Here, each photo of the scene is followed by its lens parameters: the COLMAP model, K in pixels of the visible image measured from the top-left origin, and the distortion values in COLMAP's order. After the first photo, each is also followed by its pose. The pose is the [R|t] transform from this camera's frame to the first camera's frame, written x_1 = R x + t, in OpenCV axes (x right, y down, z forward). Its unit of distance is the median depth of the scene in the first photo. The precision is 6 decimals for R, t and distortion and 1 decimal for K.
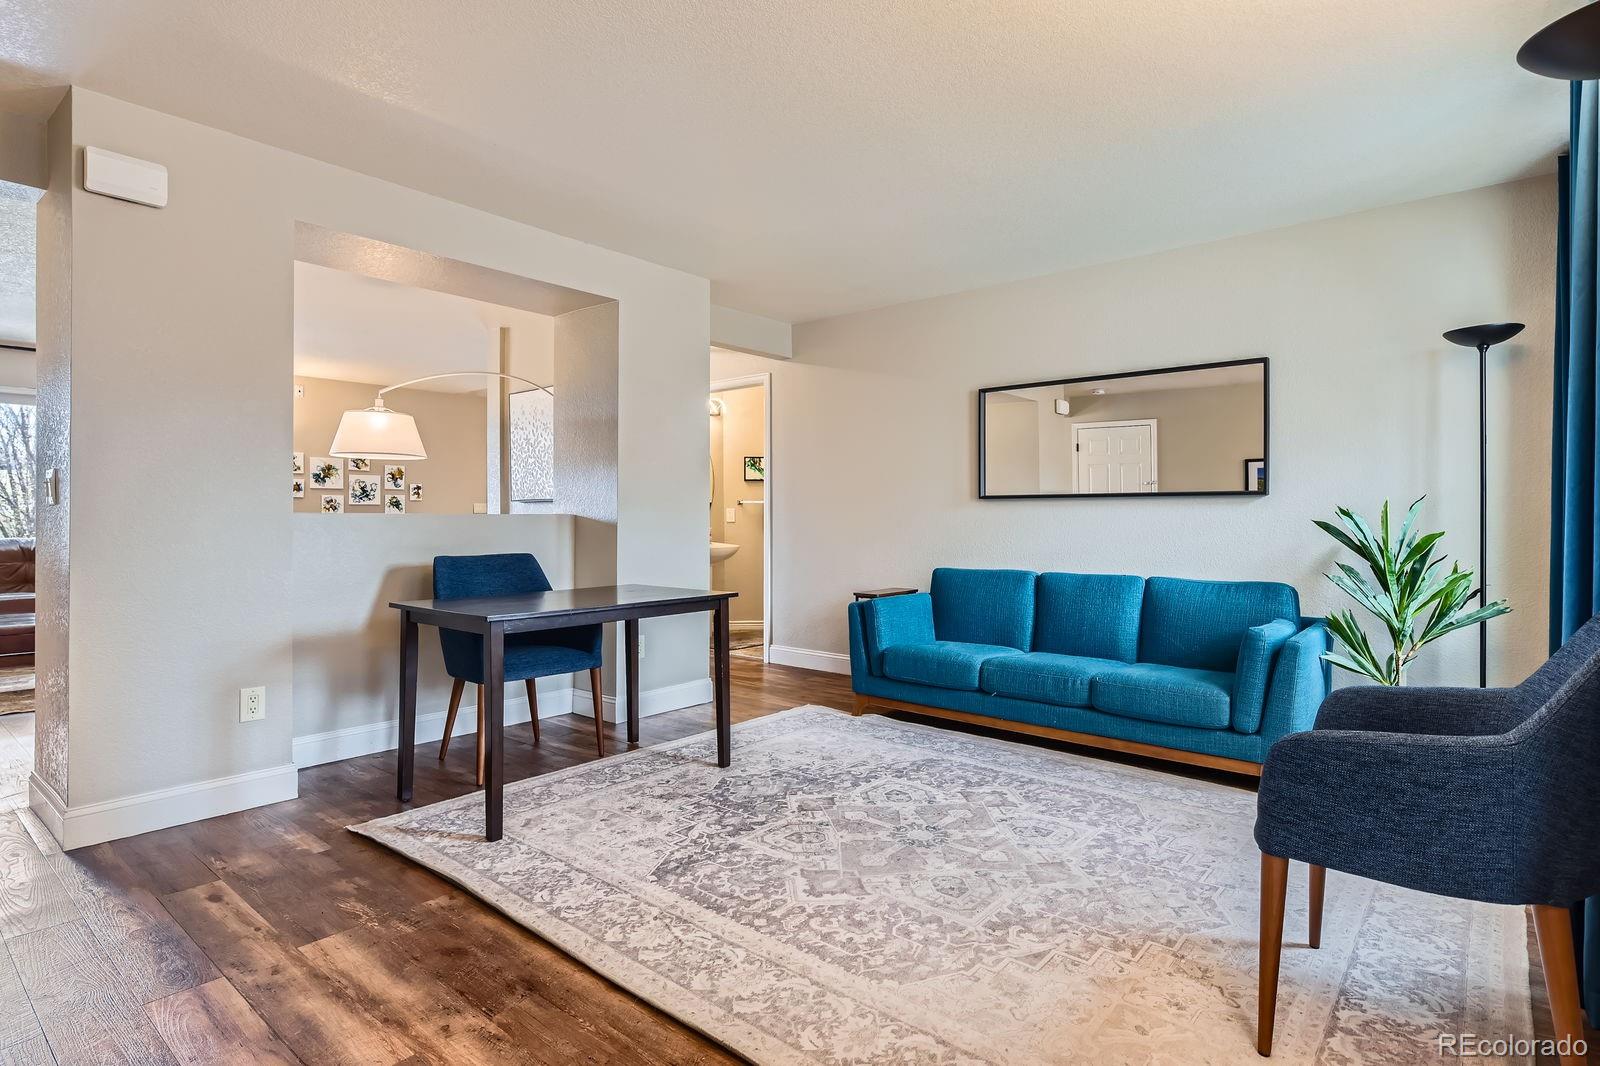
lens RADIAL K [[825.3, 0, 796.8], [0, 825.3, 527.6], [0, 0, 1]] dist [0.000873, -0.000230]
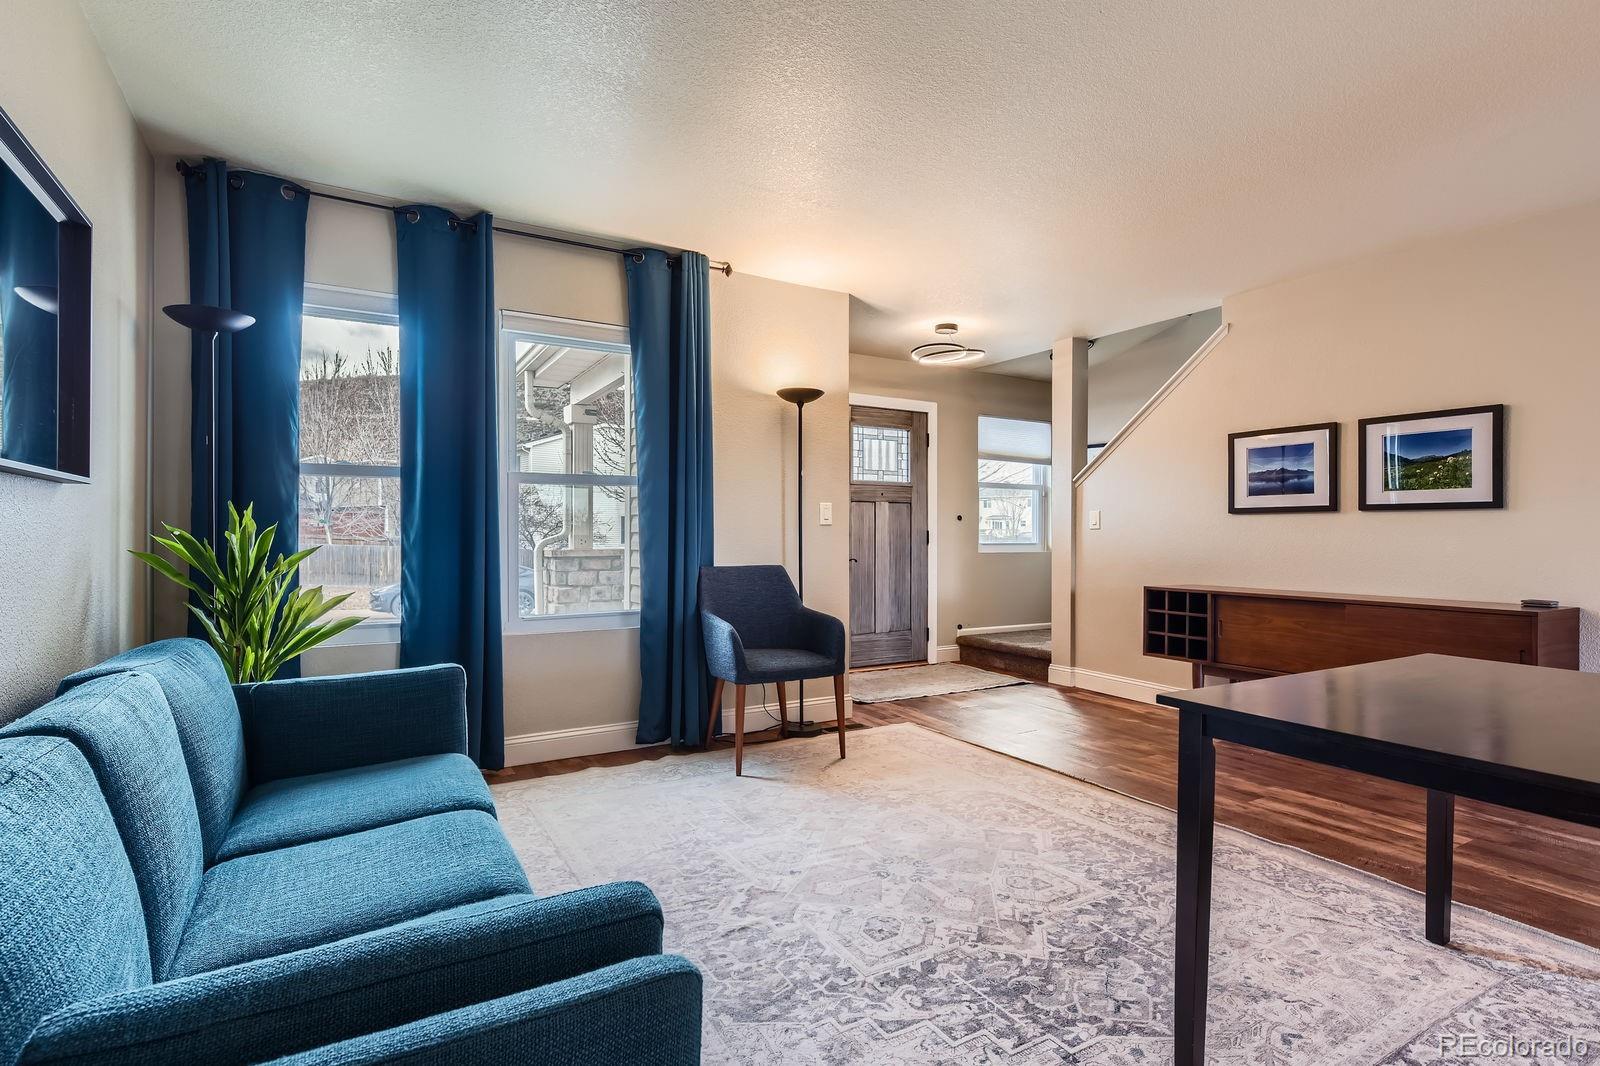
lens RADIAL K [[819.9, 0, 800.8], [0, 819.9, 520.2], [0, 0, 1]] dist [0.002544, -0.000138]
pose [[-0.949657, 0.000868, 0.313289, -0.033289], [-0.001876, 0.999962, -0.008457, -0.016117], [-0.313285, -0.008619, -0.949620, 1.850056]]
